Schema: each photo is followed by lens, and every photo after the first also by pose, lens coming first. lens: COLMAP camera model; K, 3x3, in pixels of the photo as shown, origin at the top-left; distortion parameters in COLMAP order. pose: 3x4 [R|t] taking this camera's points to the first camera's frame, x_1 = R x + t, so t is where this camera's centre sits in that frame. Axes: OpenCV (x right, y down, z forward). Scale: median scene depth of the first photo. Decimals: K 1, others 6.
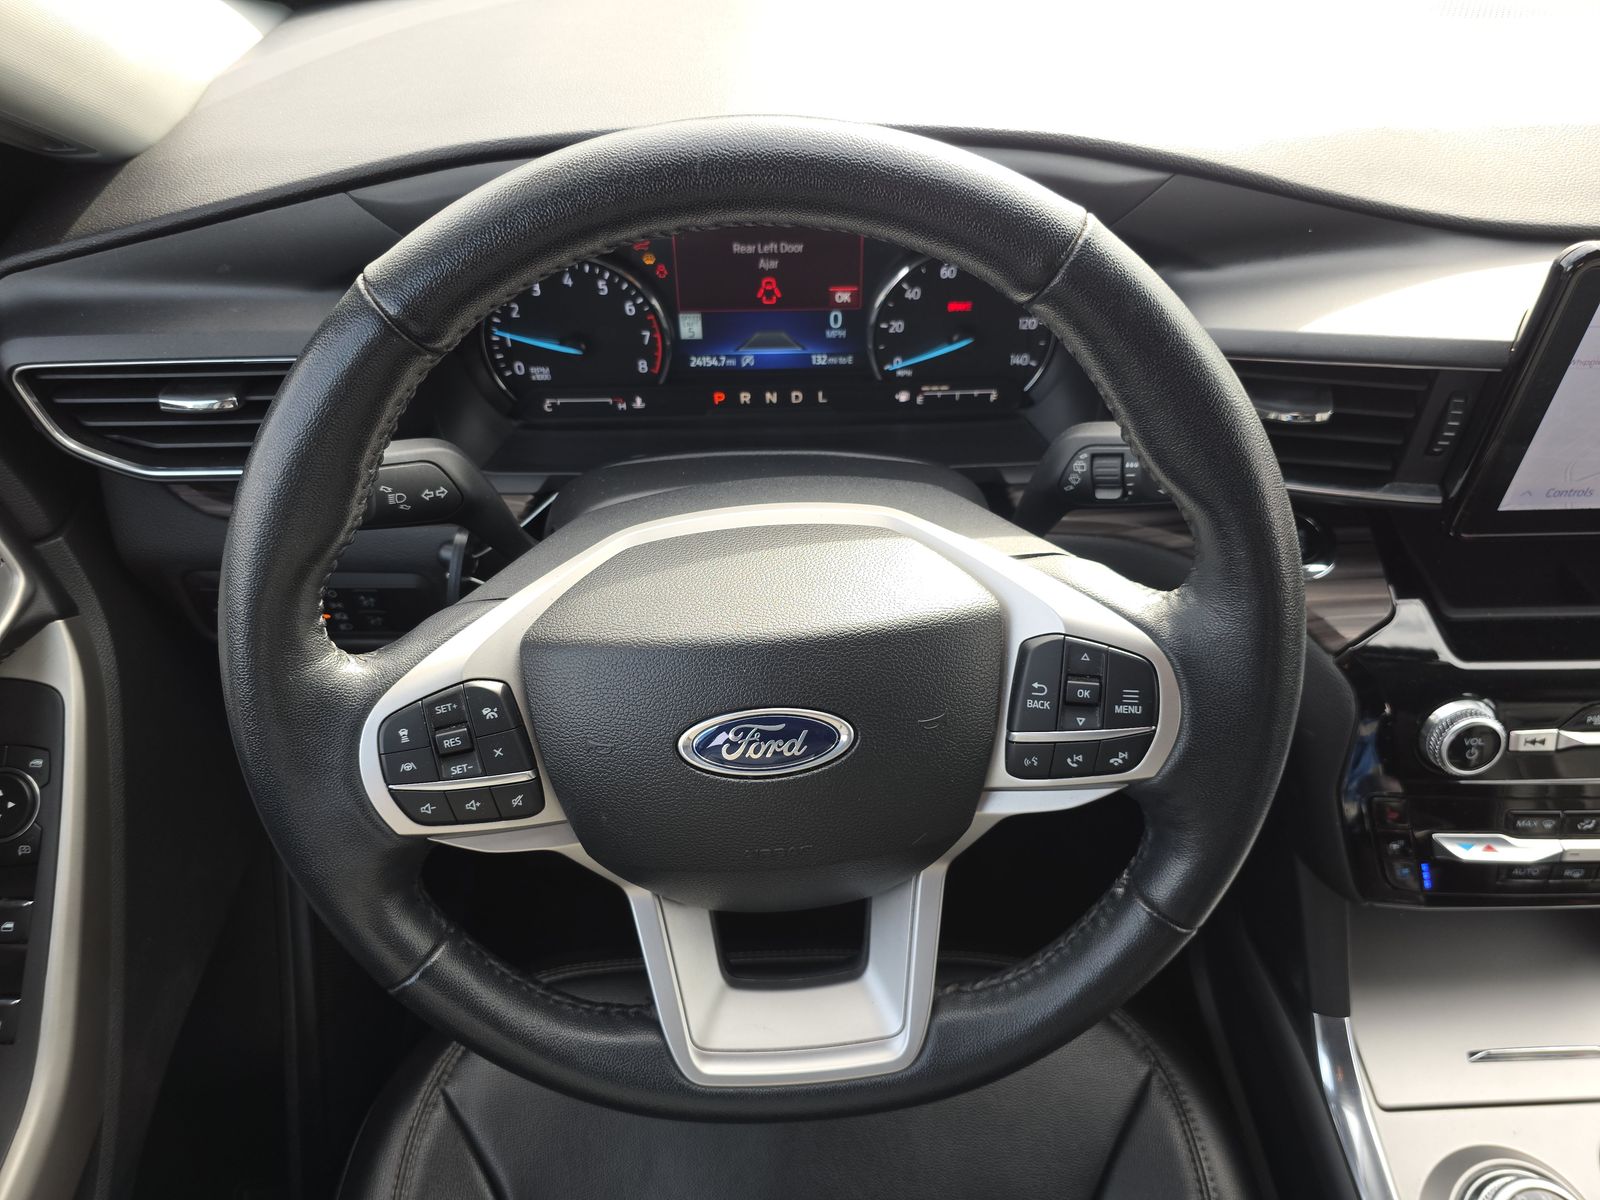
lens RADIAL K [[1051.2, 0, 800.8], [0, 1051.2, 611.1], [0, 0, 1]] dist [0.048351, -0.034997]
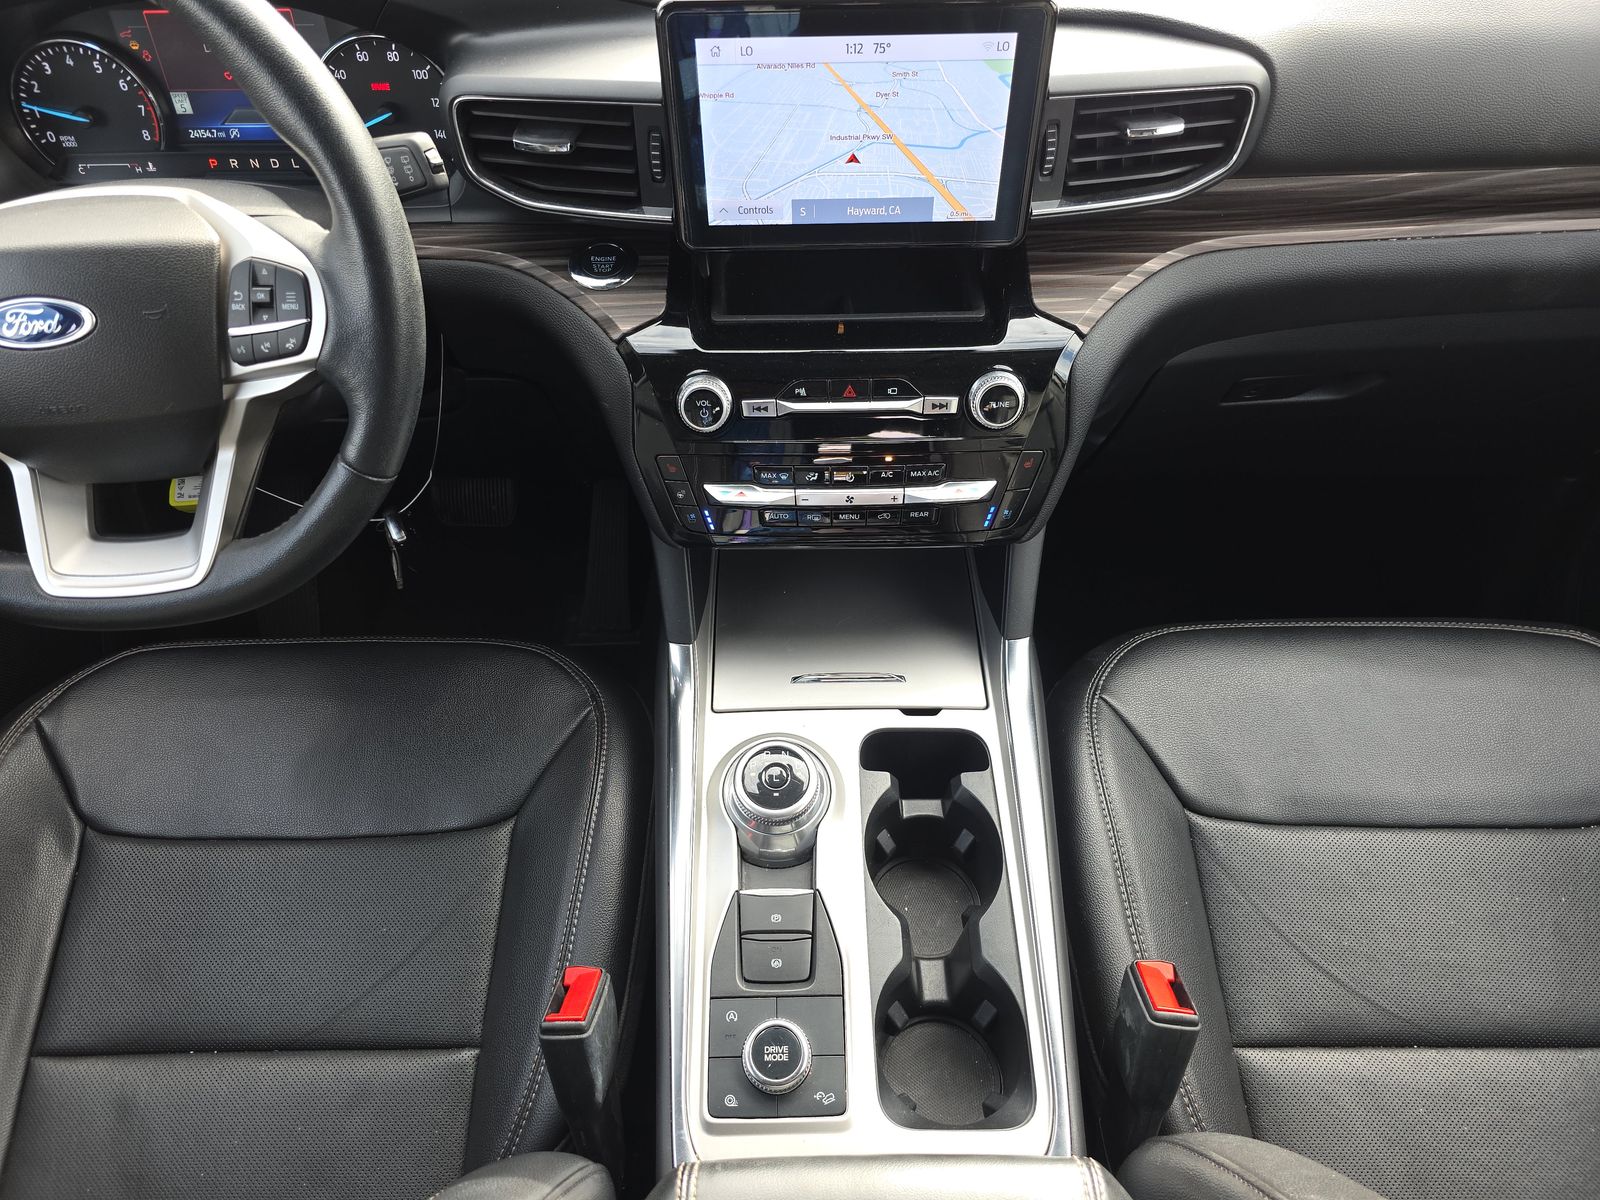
lens RADIAL K [[1051.2, 0, 808.5], [0, 1051.2, 614.6], [0, 0, 1]] dist [0.048351, -0.034997]
pose [[0.999838, 0.010759, -0.014422, 0.693681], [-0.010283, 0.999414, 0.032640, 0.305169], [0.014765, -0.032487, 0.999363, -0.308585]]
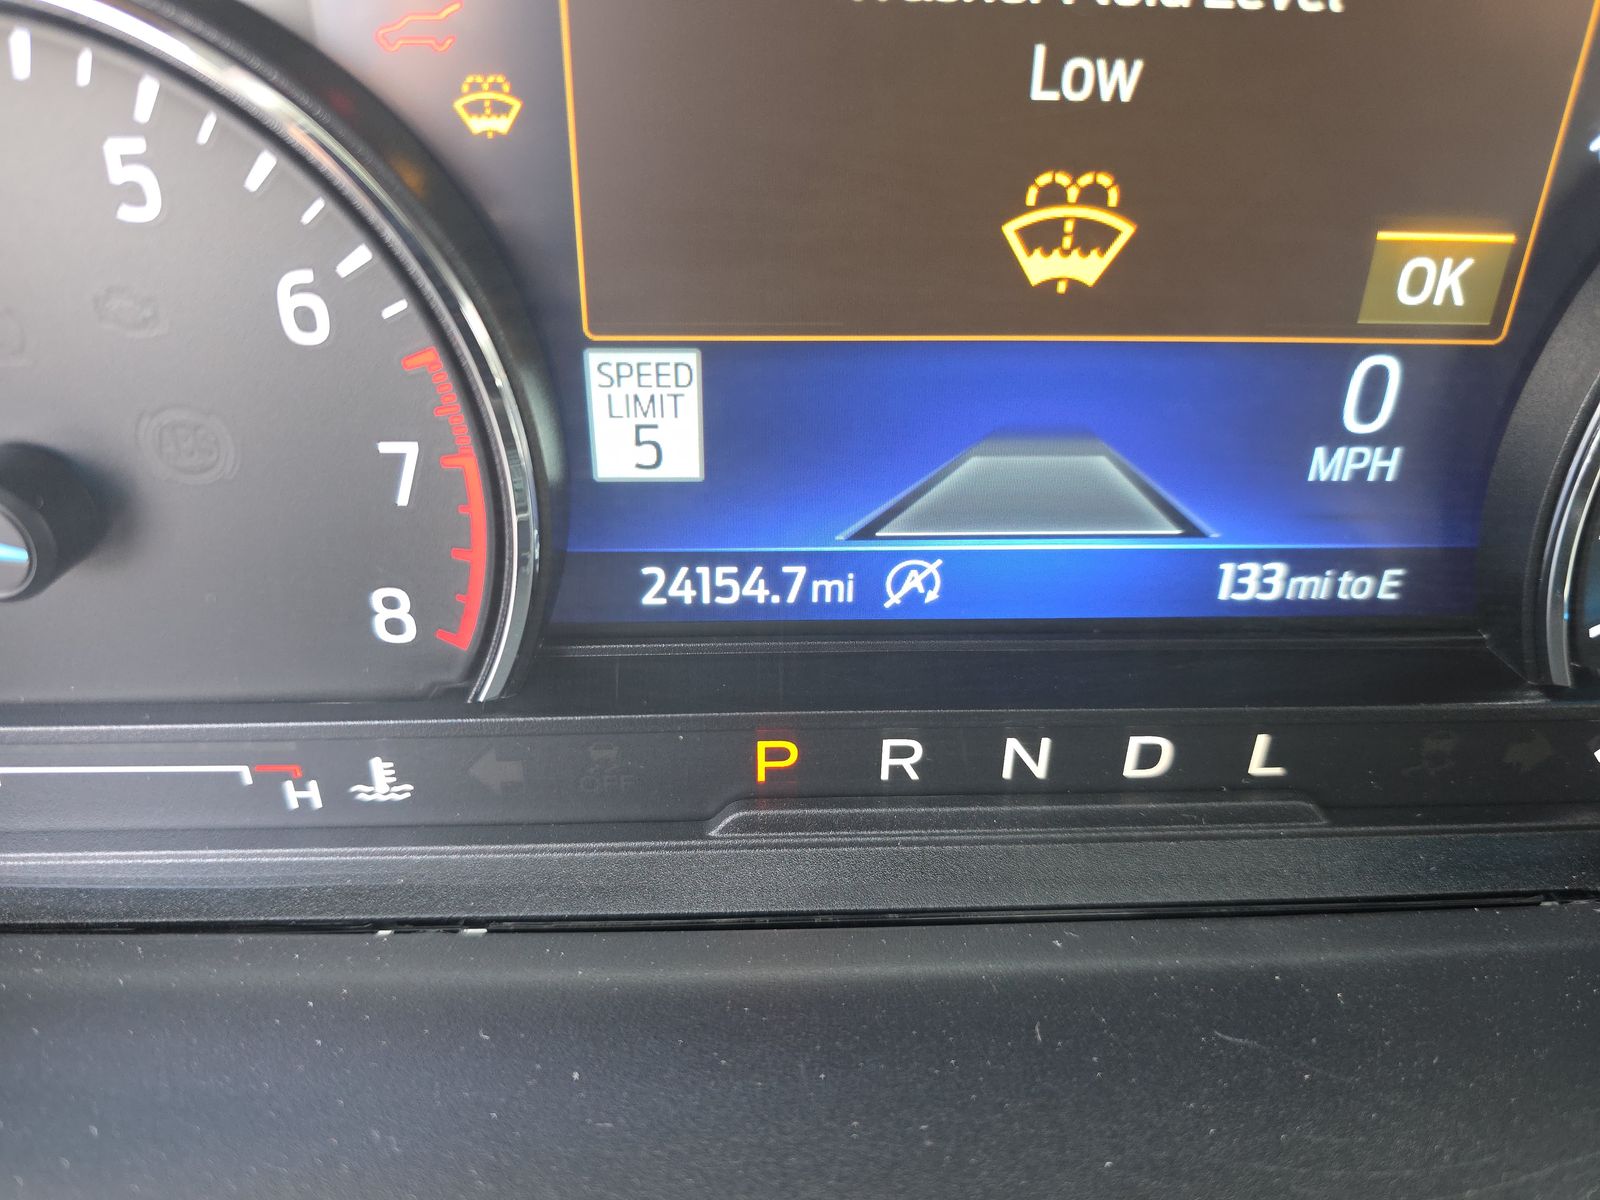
lens RADIAL K [[1051.2, 0, 787.7], [0, 1051.2, 593.4], [0, 0, 1]] dist [0.048351, -0.034997]
pose [[0.999665, 0.008548, 0.024441, -0.083629], [-0.004325, 0.985801, -0.167861, -0.207791], [-0.025529, 0.167699, 0.985508, 0.822313]]
